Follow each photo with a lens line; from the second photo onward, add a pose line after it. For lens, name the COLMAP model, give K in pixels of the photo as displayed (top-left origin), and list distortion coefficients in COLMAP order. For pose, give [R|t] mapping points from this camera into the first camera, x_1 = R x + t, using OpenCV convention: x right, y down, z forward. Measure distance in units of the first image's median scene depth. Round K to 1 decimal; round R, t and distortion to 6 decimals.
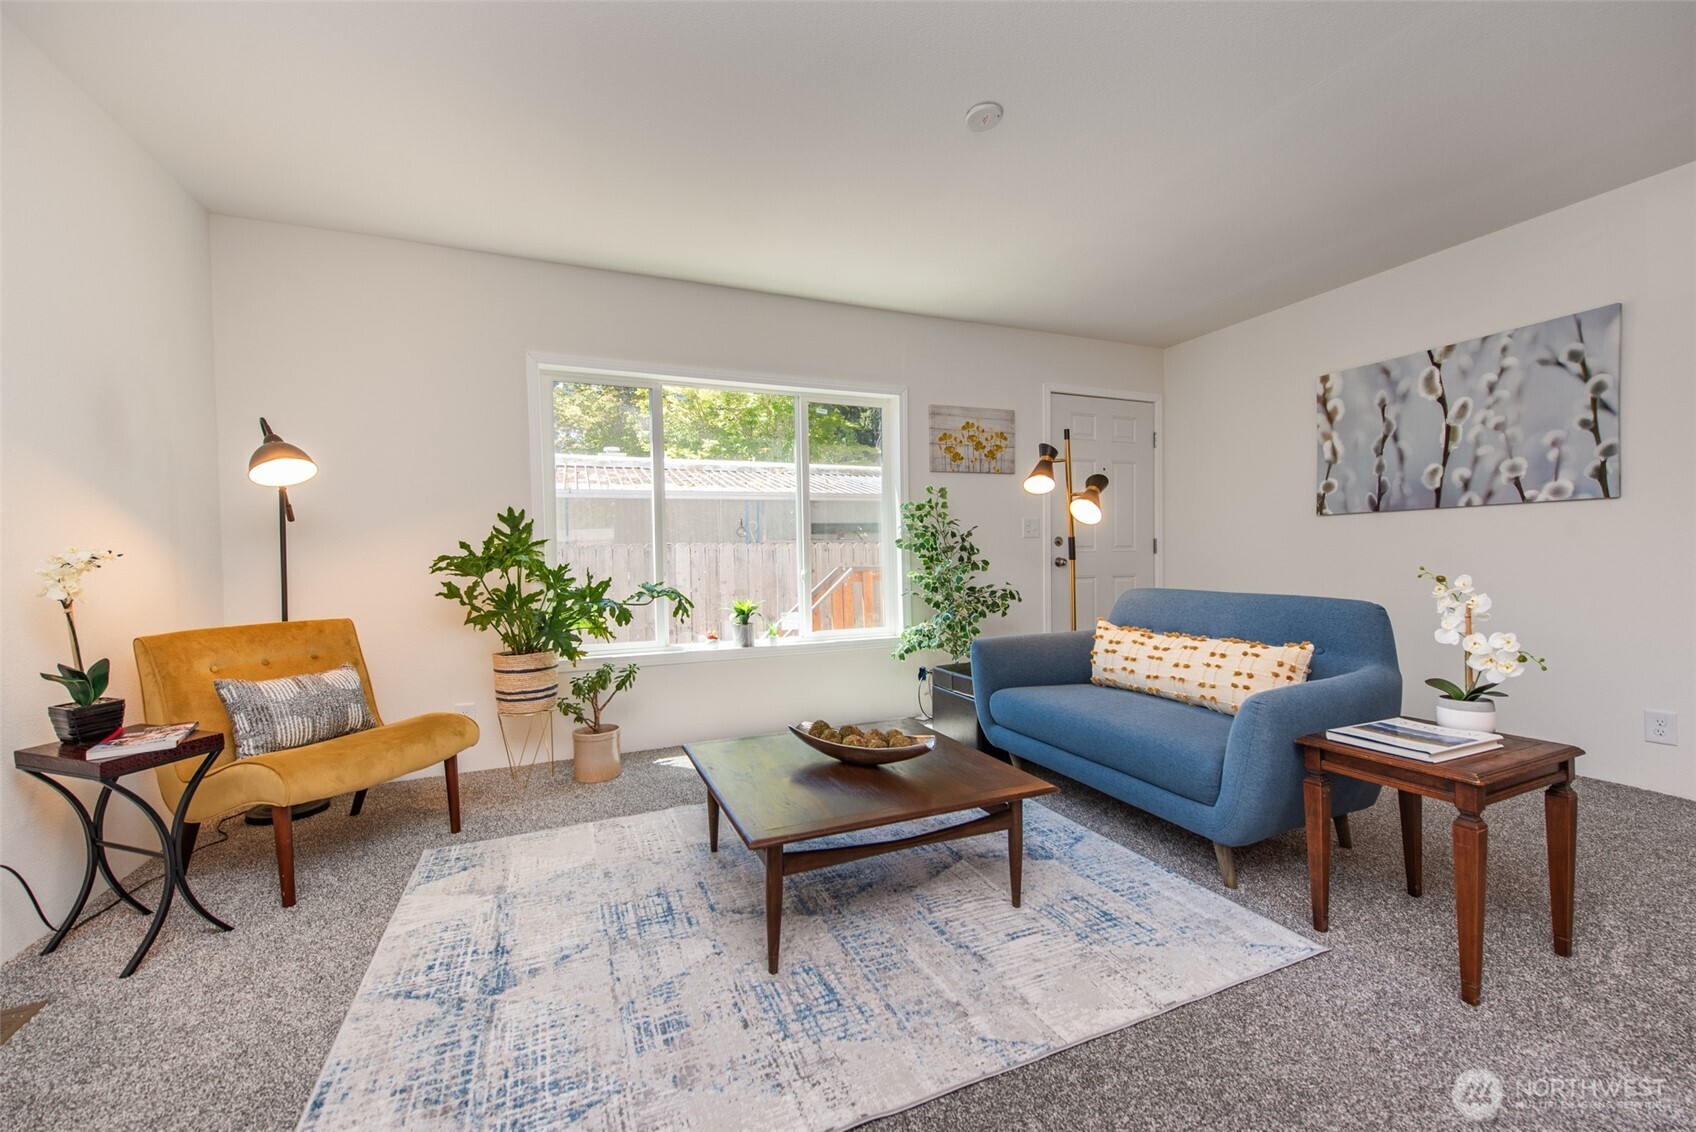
lens RADIAL K [[666.7, 0, 852.8], [0, 666.7, 566.5], [0, 0, 1]] dist [0.014085, -0.004216]
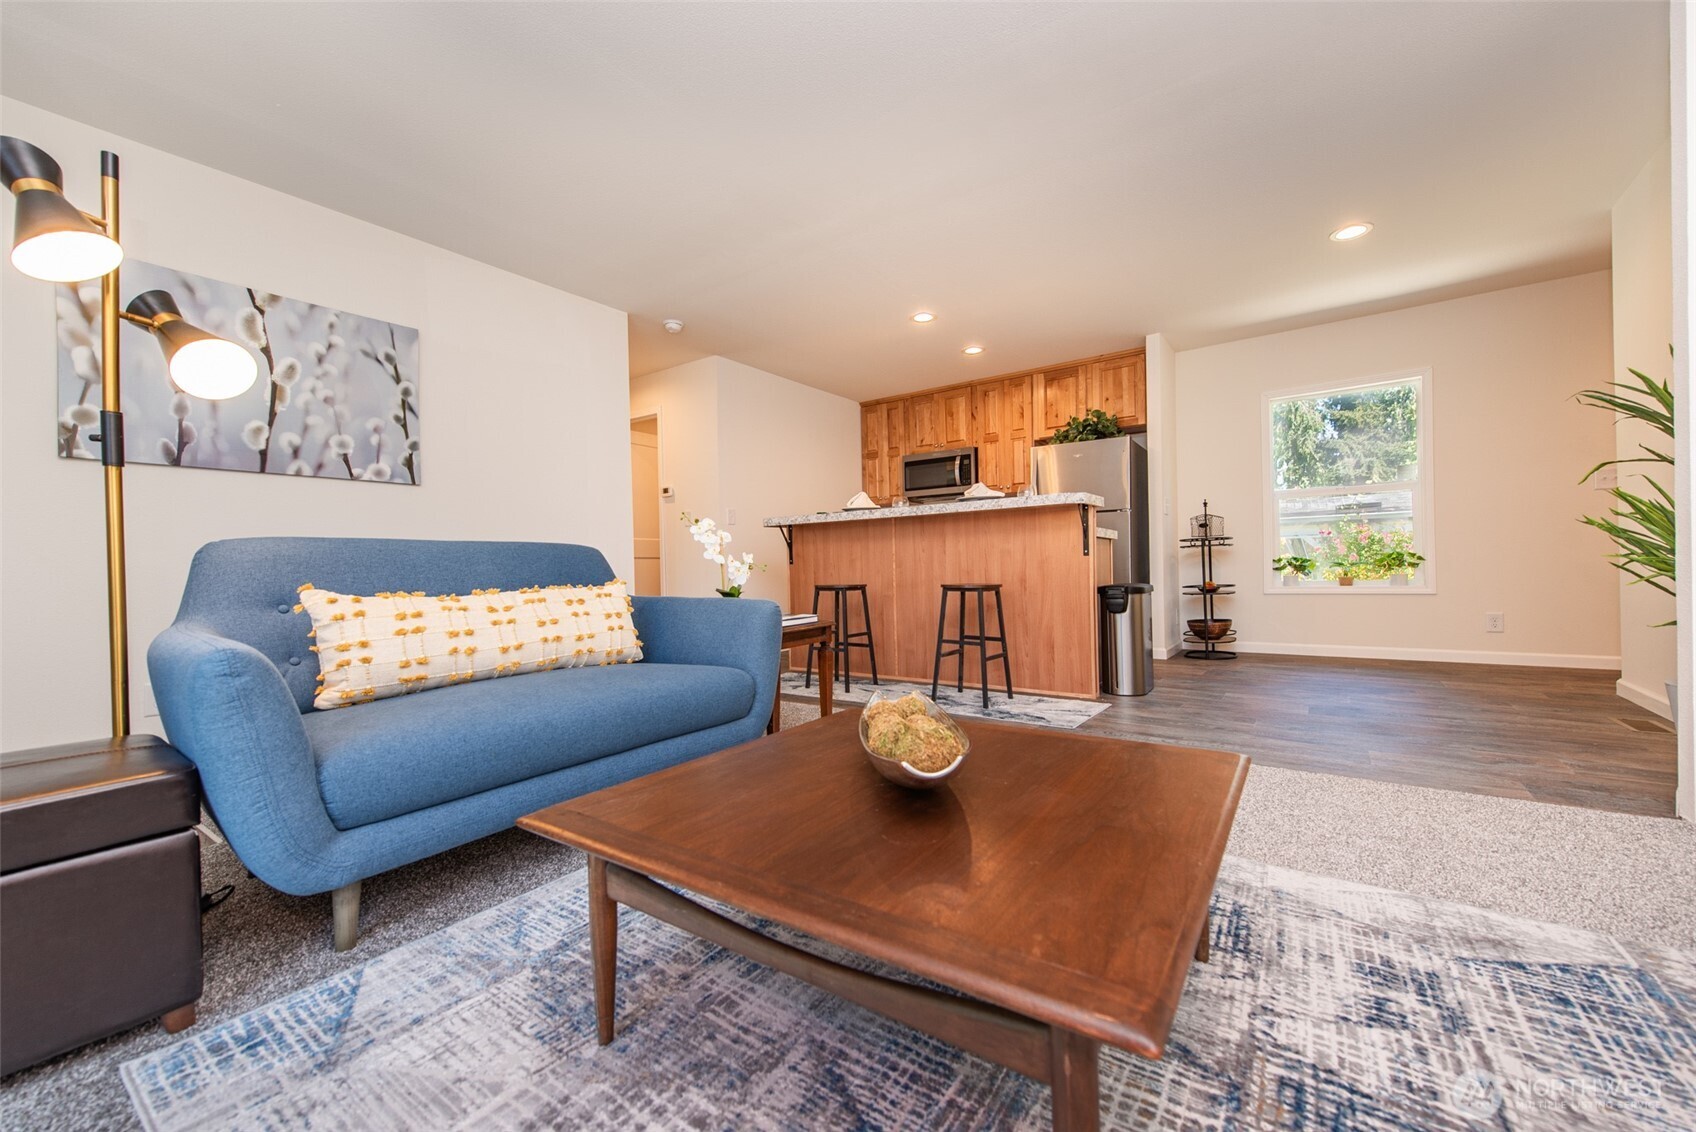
lens RADIAL K [[666.7, 0, 843.4], [0, 666.7, 567.2], [0, 0, 1]] dist [0.014085, -0.004216]
pose [[-0.519898, 0.028937, 0.853738, -0.260093], [0.047709, 0.998850, -0.004802, 0.074514], [-0.852895, 0.038235, -0.520680, 0.797008]]
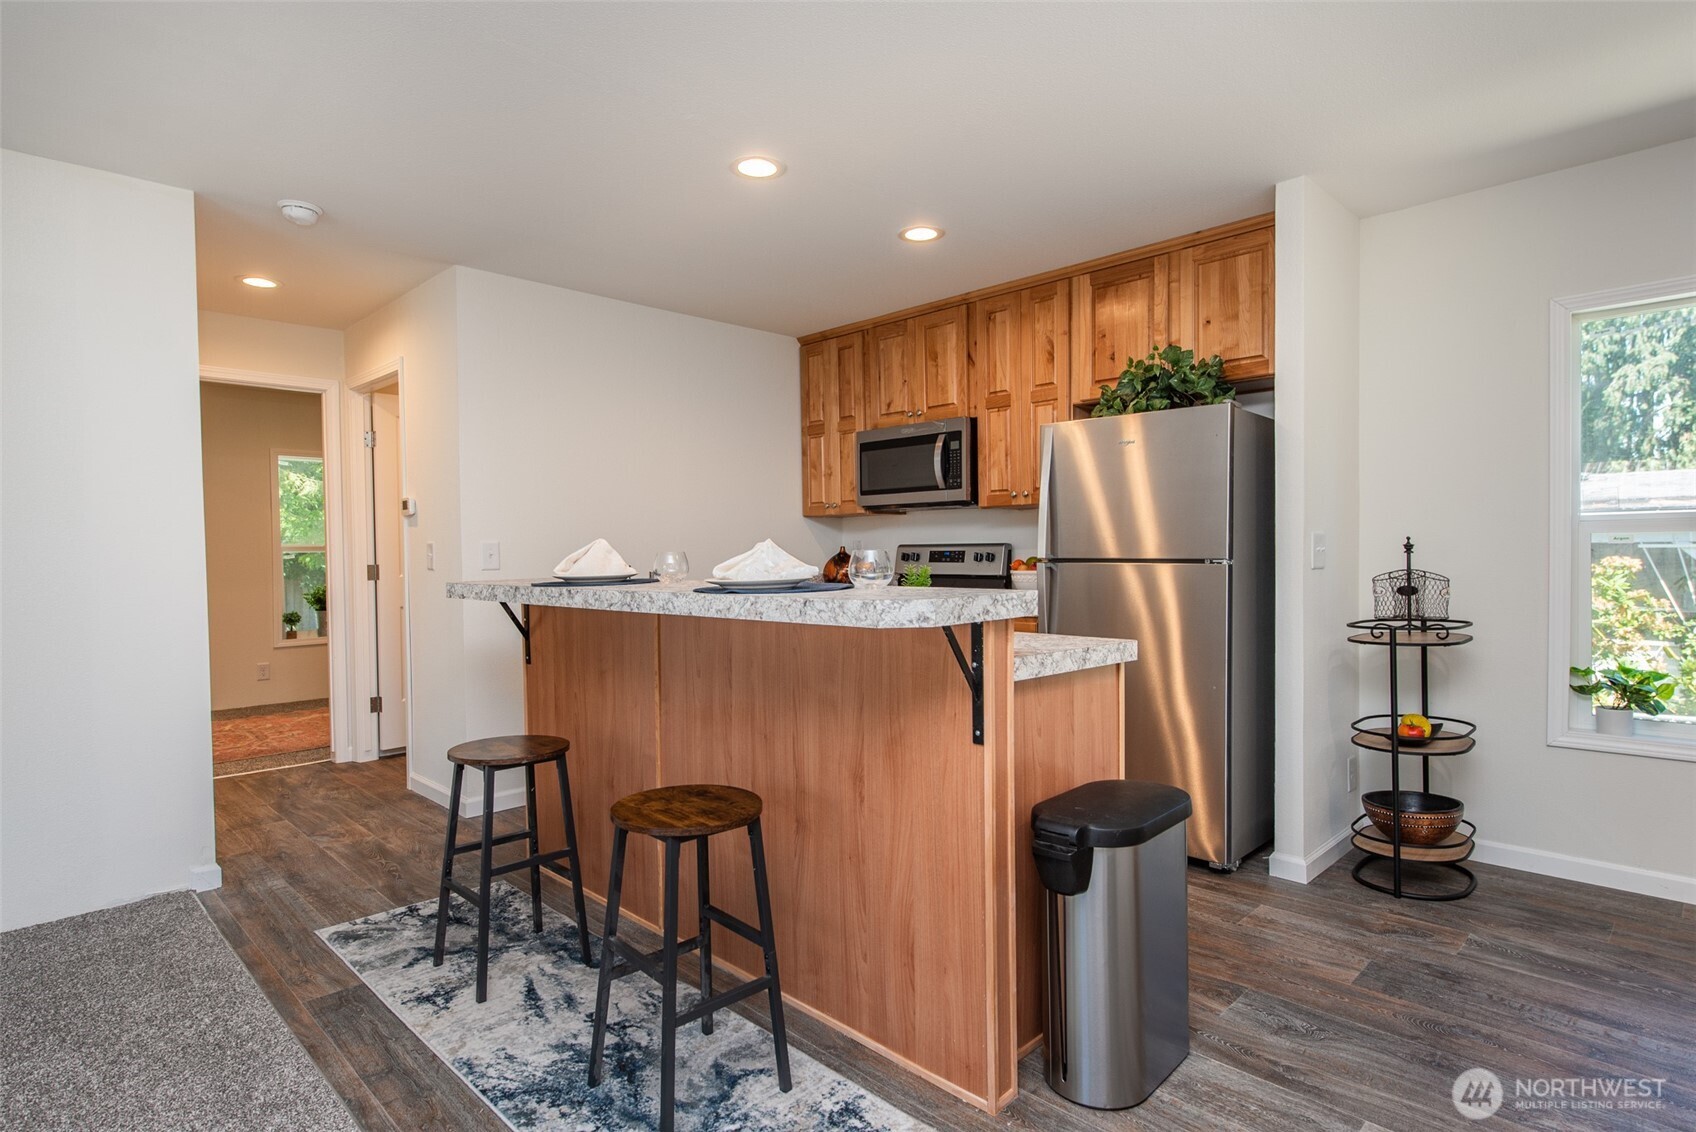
lens RADIAL K [[883.6, 0, 838.7], [0, 883.6, 568.3], [0, 0, 1]] dist [0.013779, -0.002896]
pose [[-0.373037, 0.000524, 0.927816, -0.033524], [0.037330, 0.999199, 0.014445, -0.050011], [-0.927065, 0.040024, -0.372757, 0.199090]]
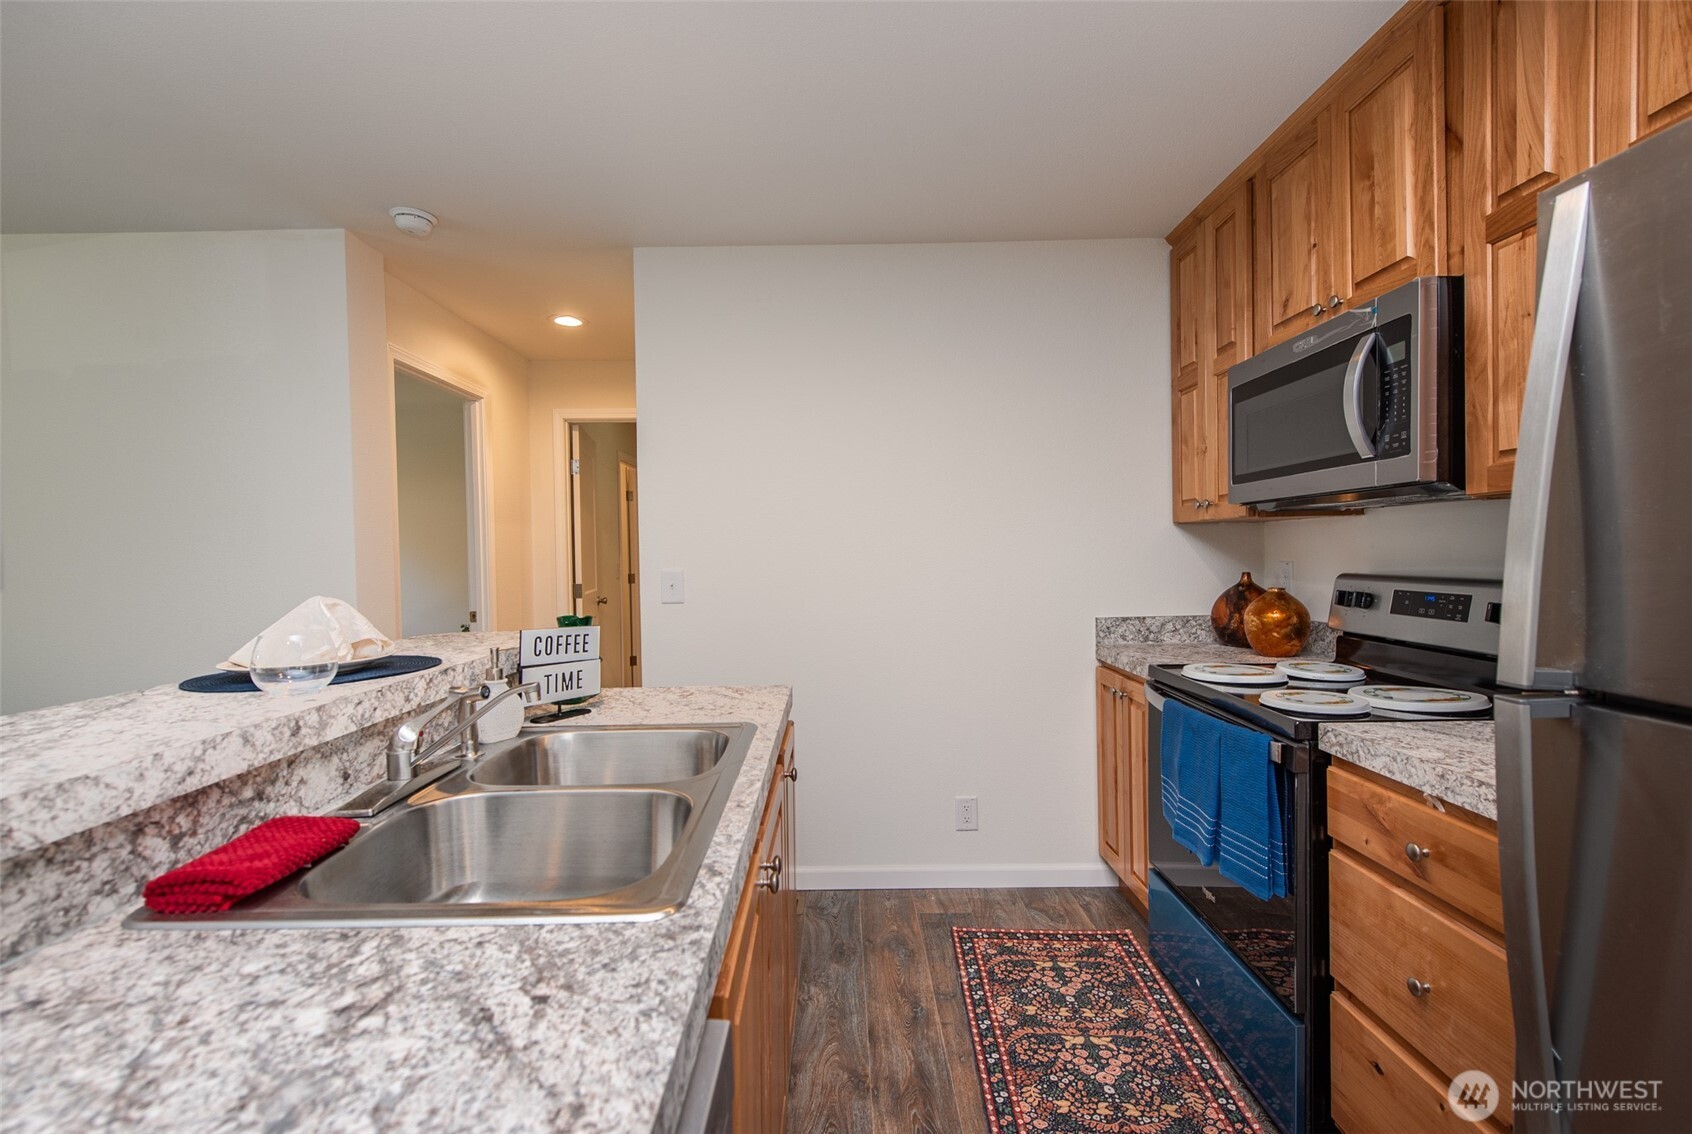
lens RADIAL K [[738.6, 0, 844.4], [0, 738.6, 568.9], [0, 0, 1]] dist [-0.005366, -0.000410]
pose [[0.378033, -0.009279, 0.925745, 0.560203], [0.029815, 0.999553, -0.002157, -0.080977], [-0.925312, 0.028417, 0.378141, -0.307196]]
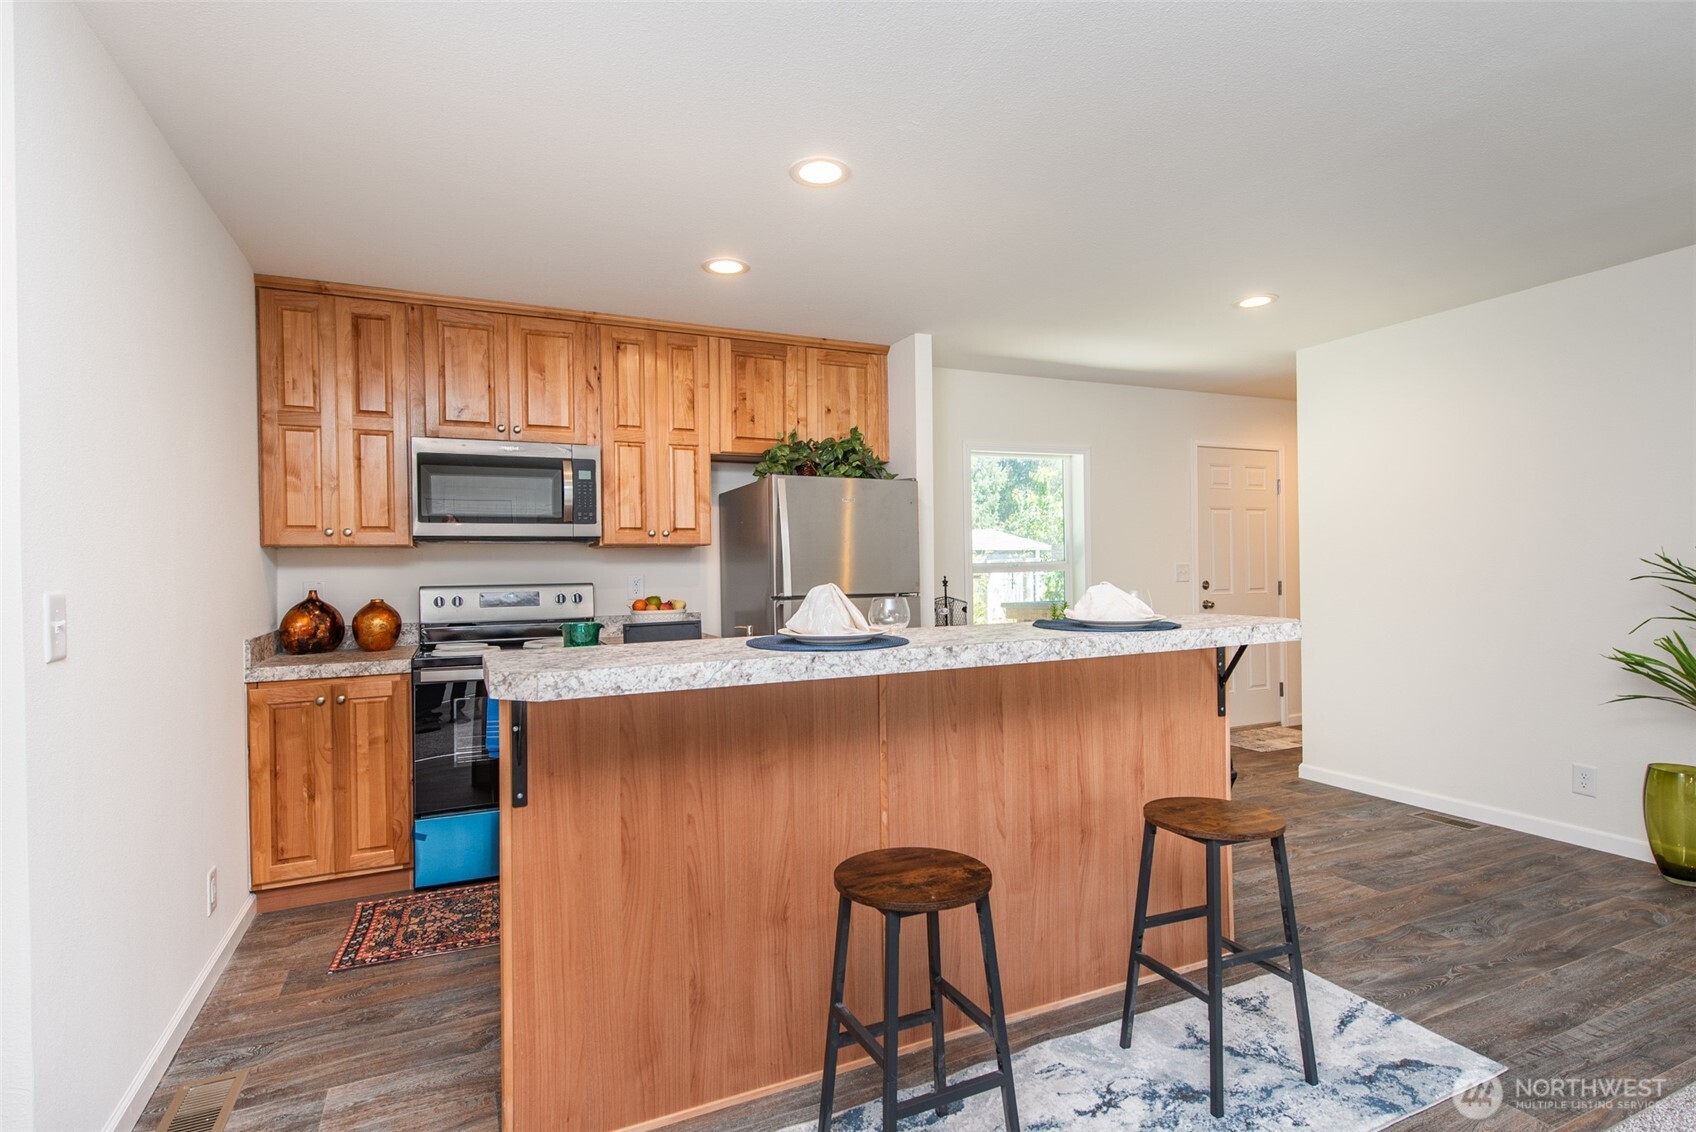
lens RADIAL K [[849.0, 0, 848.1], [0, 849.0, 562.3], [0, 0, 1]] dist [0.015839, -0.007049]
pose [[-0.998643, 0.032907, -0.040353, 0.818558], [0.032236, 0.999333, 0.017186, -0.099041], [0.040892, 0.015862, -0.999038, 0.698989]]
